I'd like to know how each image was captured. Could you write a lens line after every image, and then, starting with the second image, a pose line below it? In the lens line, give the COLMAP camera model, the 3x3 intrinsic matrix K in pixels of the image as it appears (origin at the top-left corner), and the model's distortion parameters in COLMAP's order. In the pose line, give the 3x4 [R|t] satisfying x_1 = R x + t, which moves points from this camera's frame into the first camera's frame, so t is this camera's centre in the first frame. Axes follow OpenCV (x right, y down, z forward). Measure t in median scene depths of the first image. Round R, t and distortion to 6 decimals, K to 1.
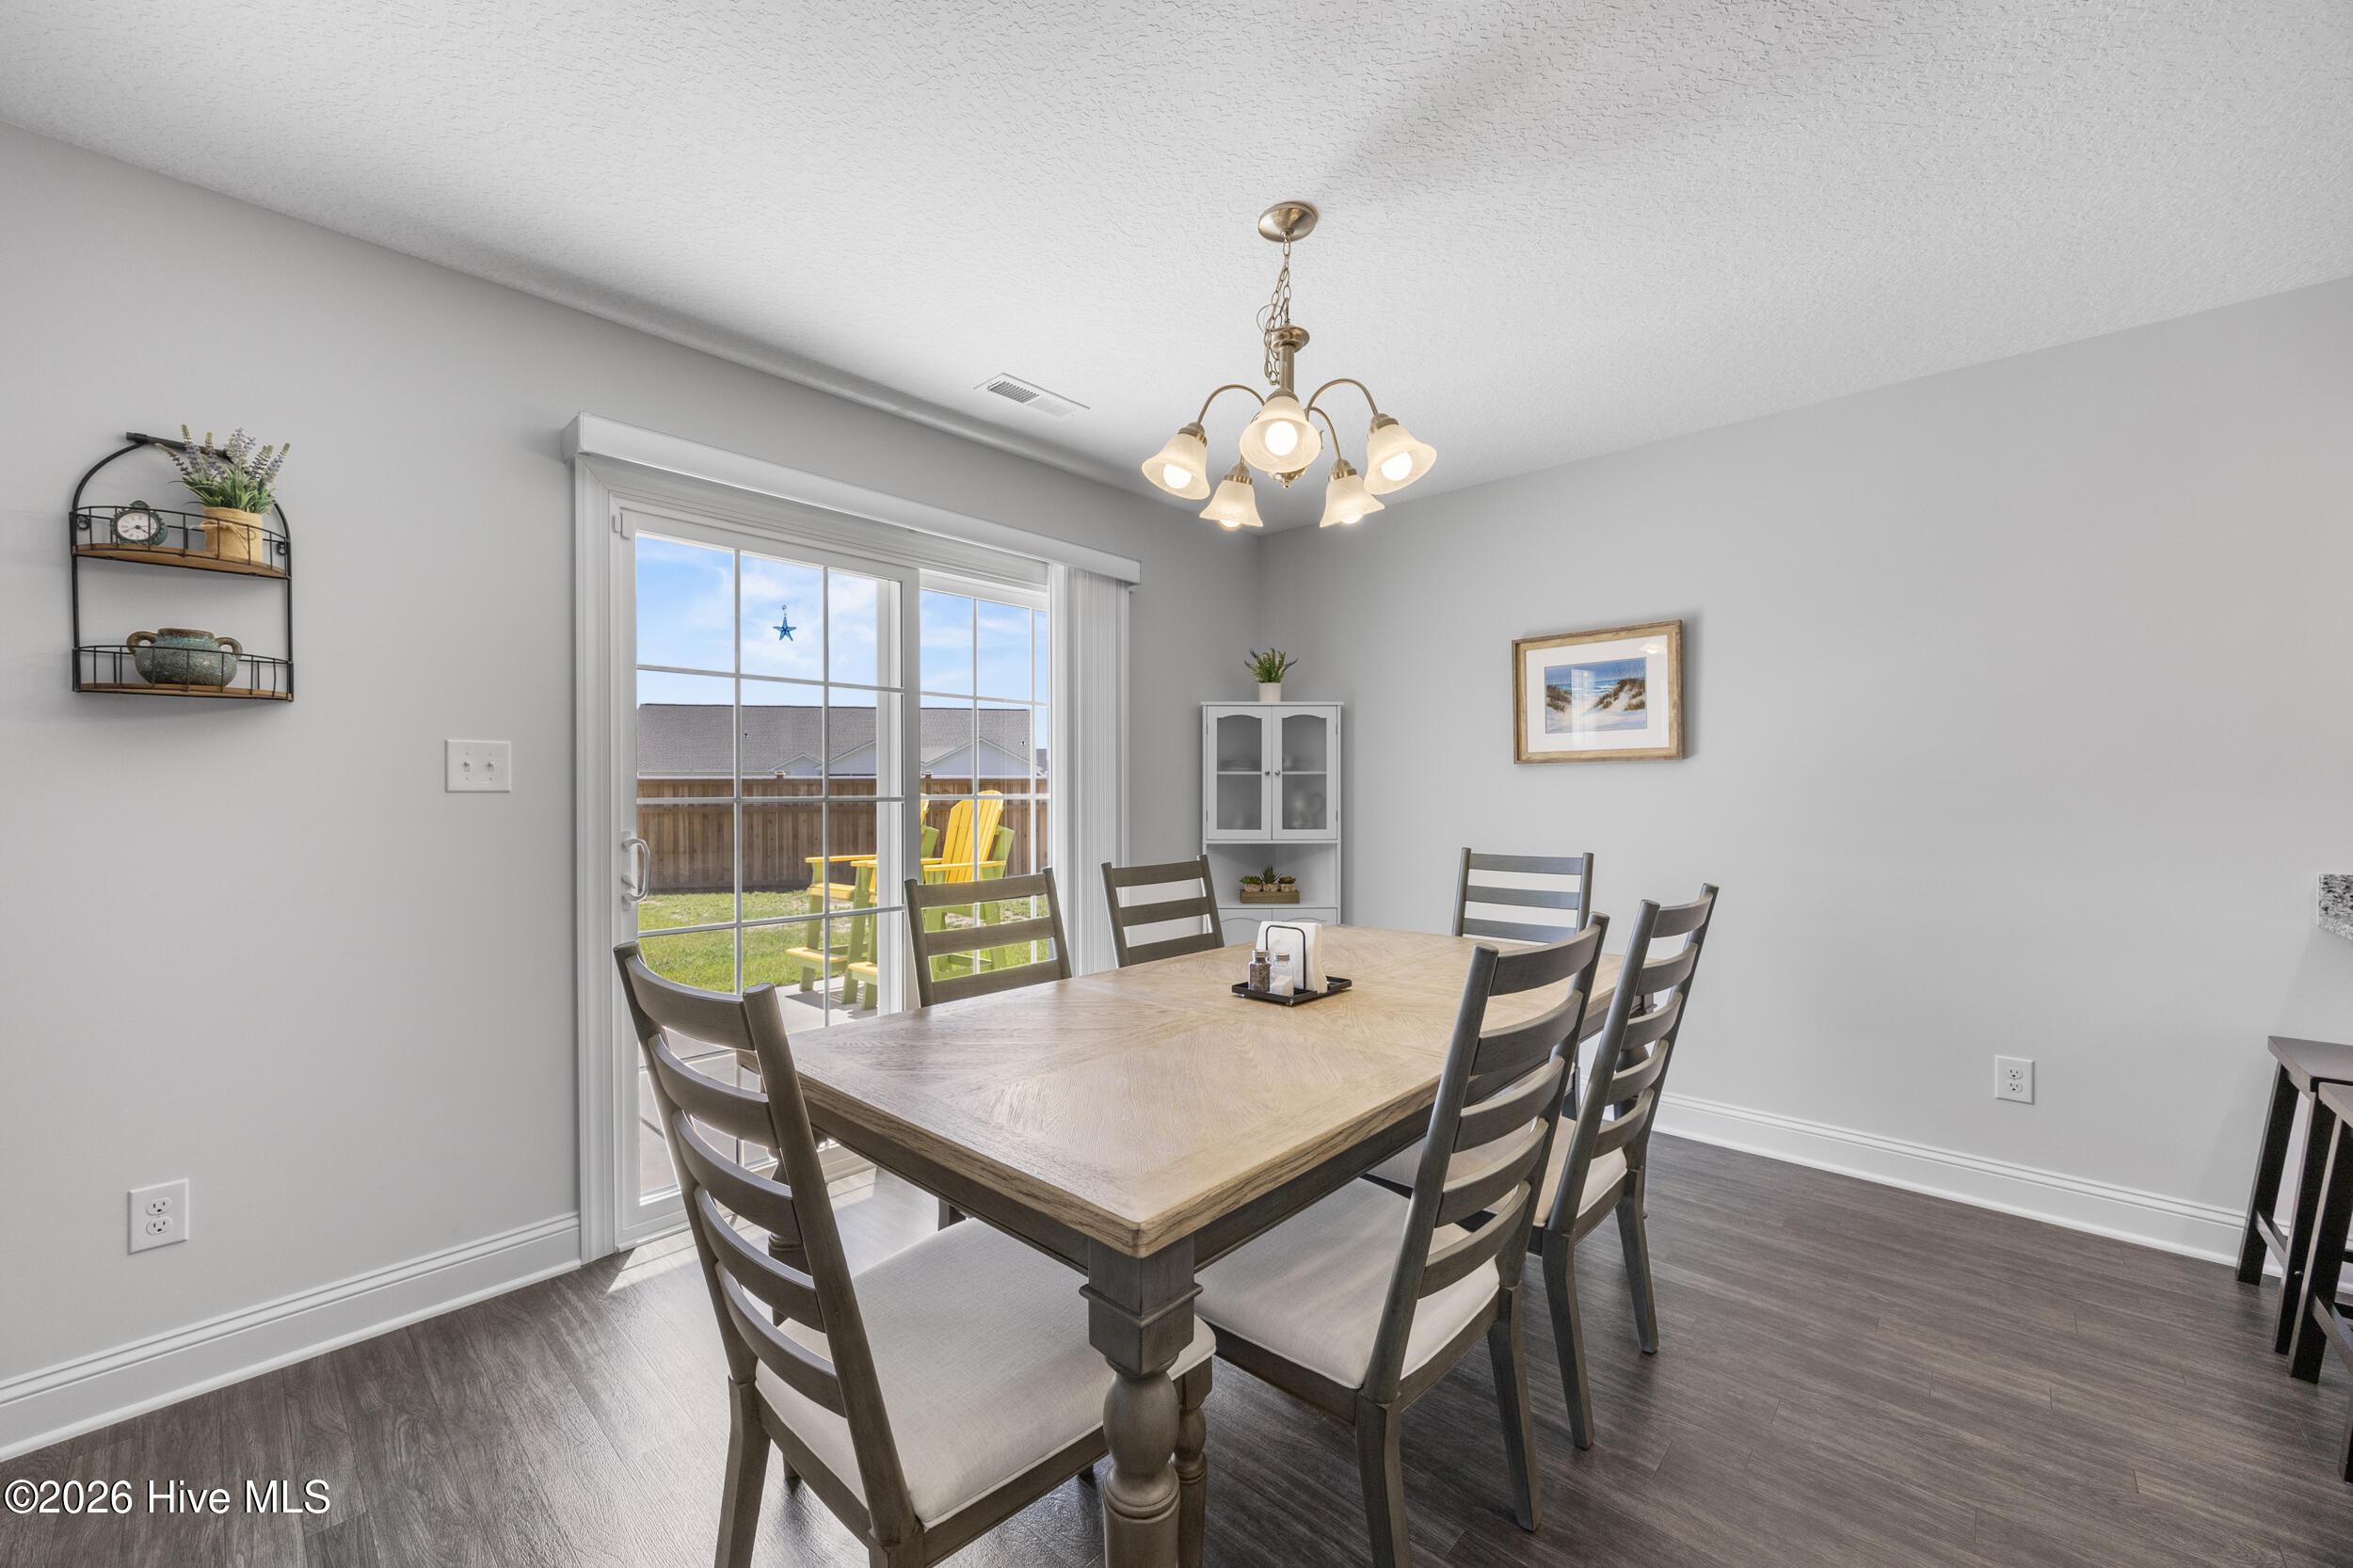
lens RADIAL K [[899.4, 0, 1164.2], [0, 899.4, 797.4], [0, 0, 1]] dist [-0.001794, -0.001279]
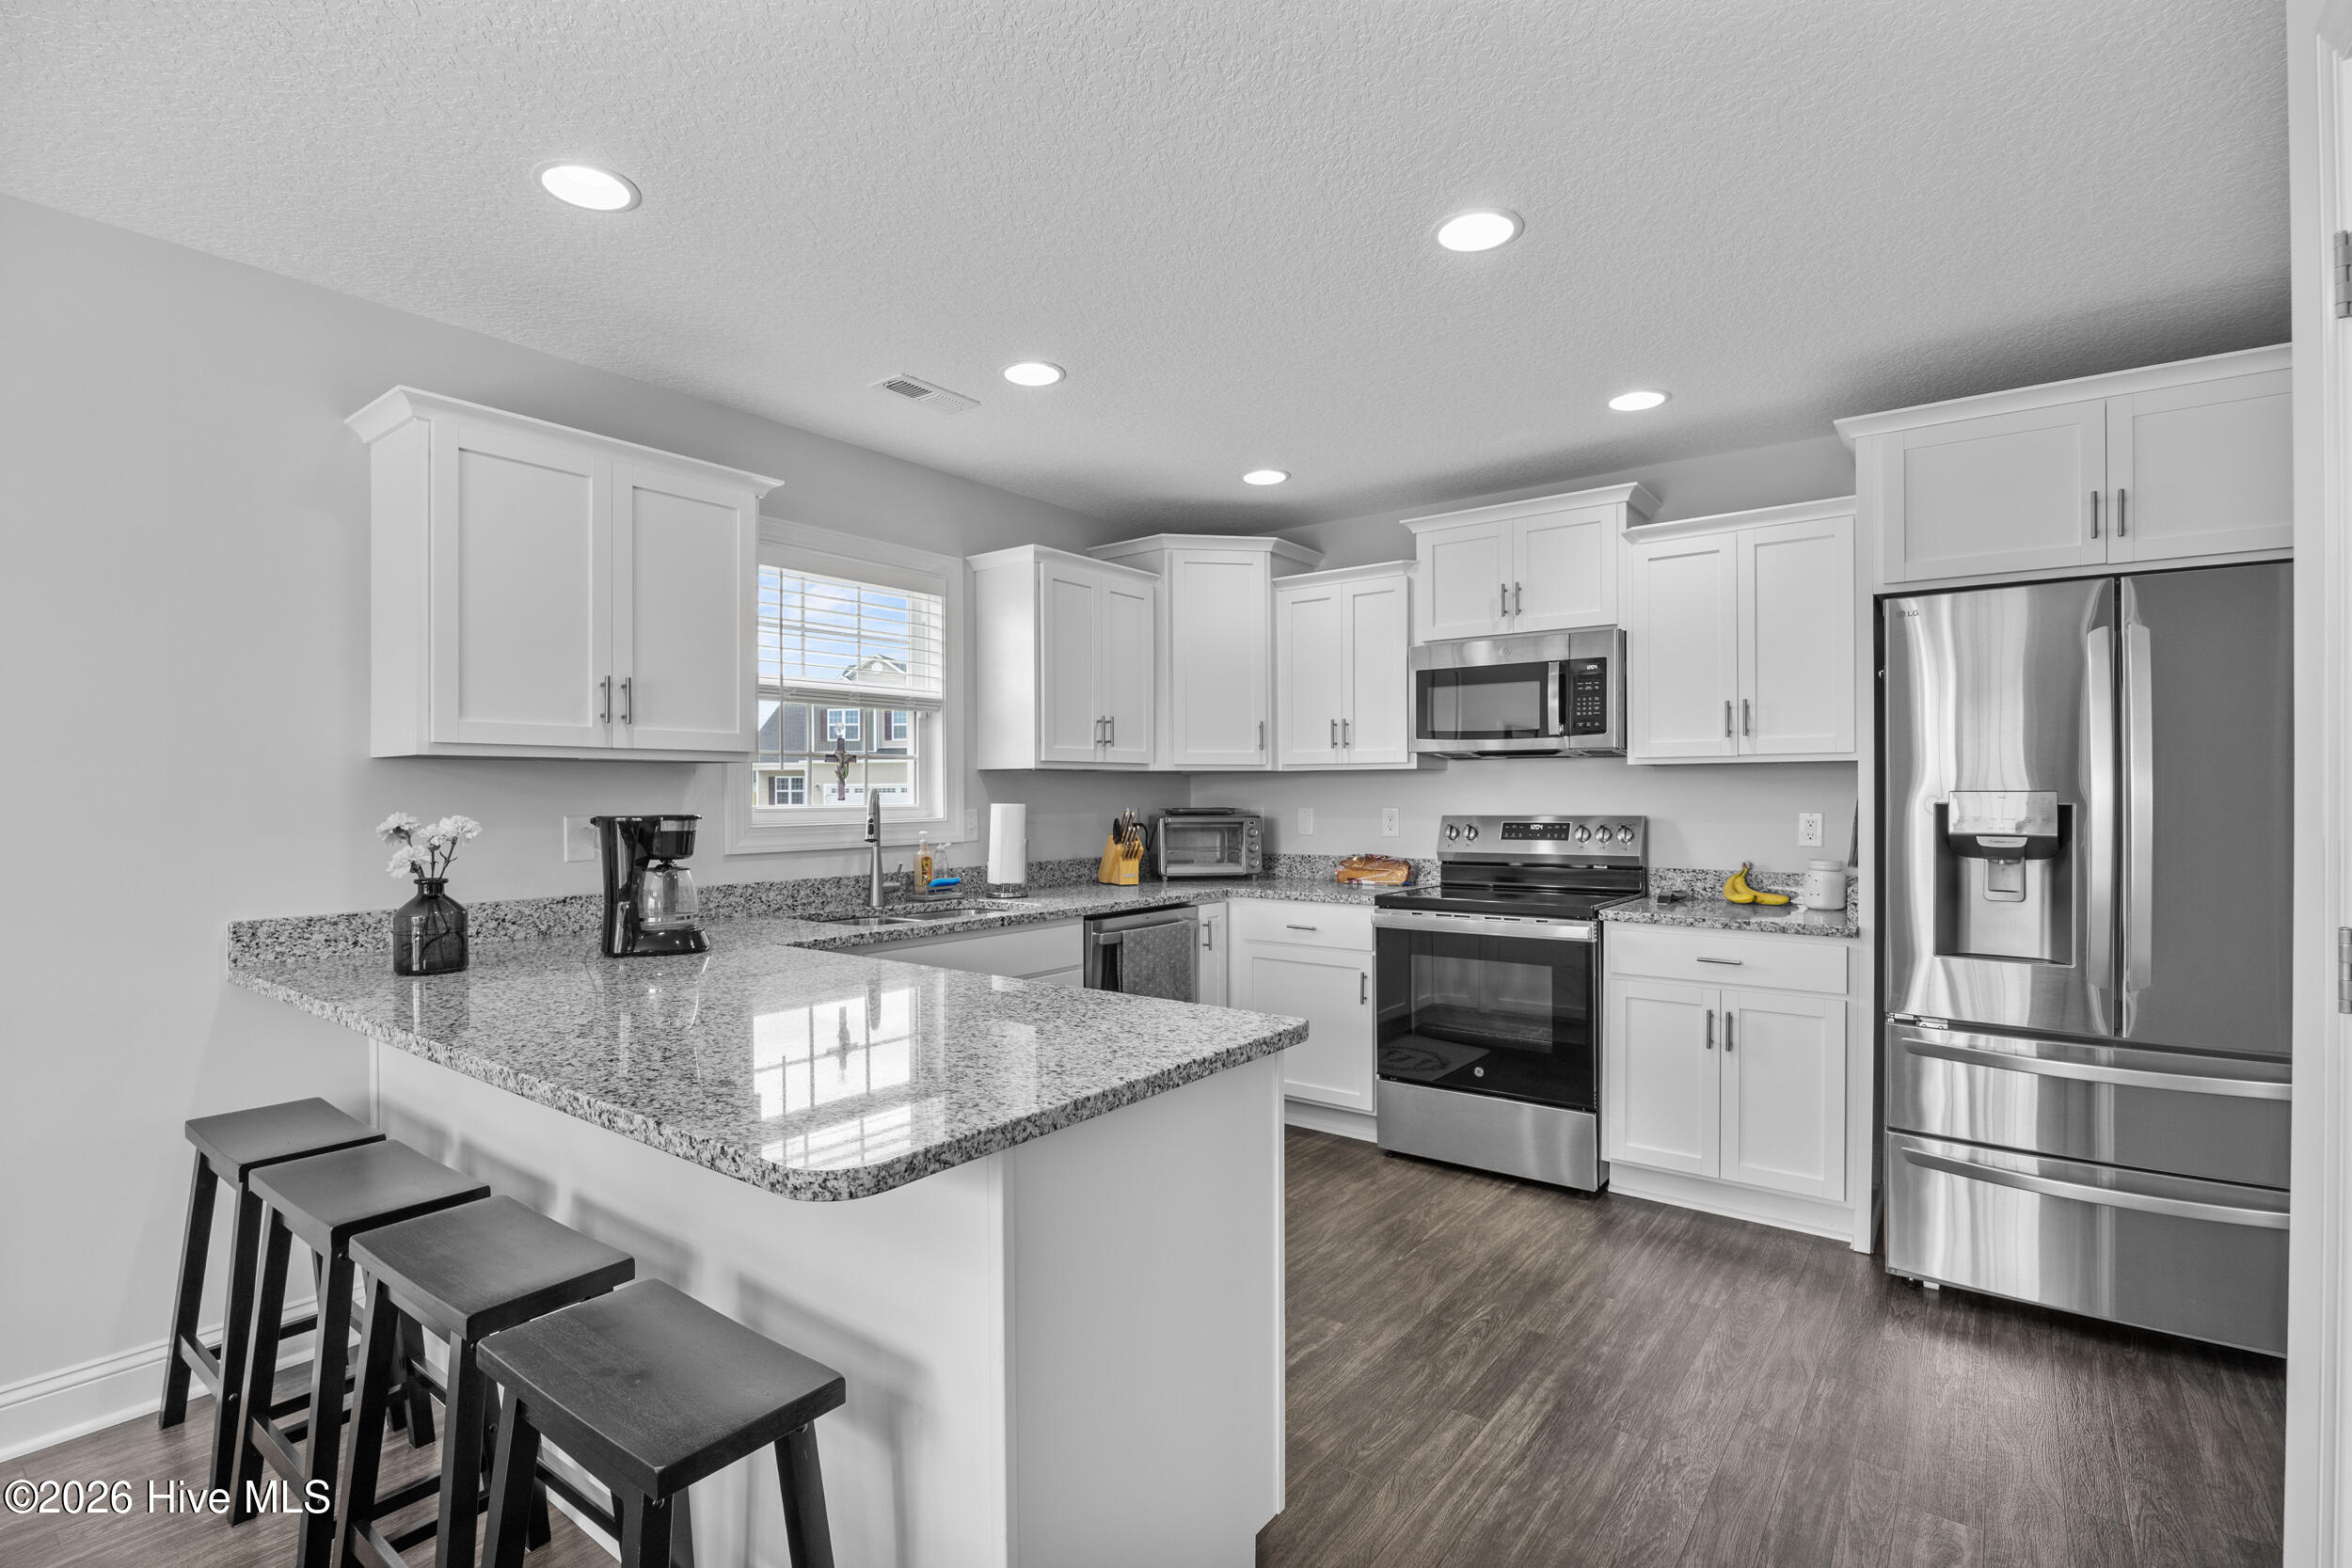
lens RADIAL K [[1094.8, 0, 1167.7], [0, 1094.8, 788.4], [0, 0, 1]] dist [-0.020578, 0.000816]
pose [[-0.101195, 0.003769, 0.994859, 0.084327], [0.007864, 0.999965, -0.002988, -0.024661], [-0.994836, 0.007521, -0.101221, 0.115300]]
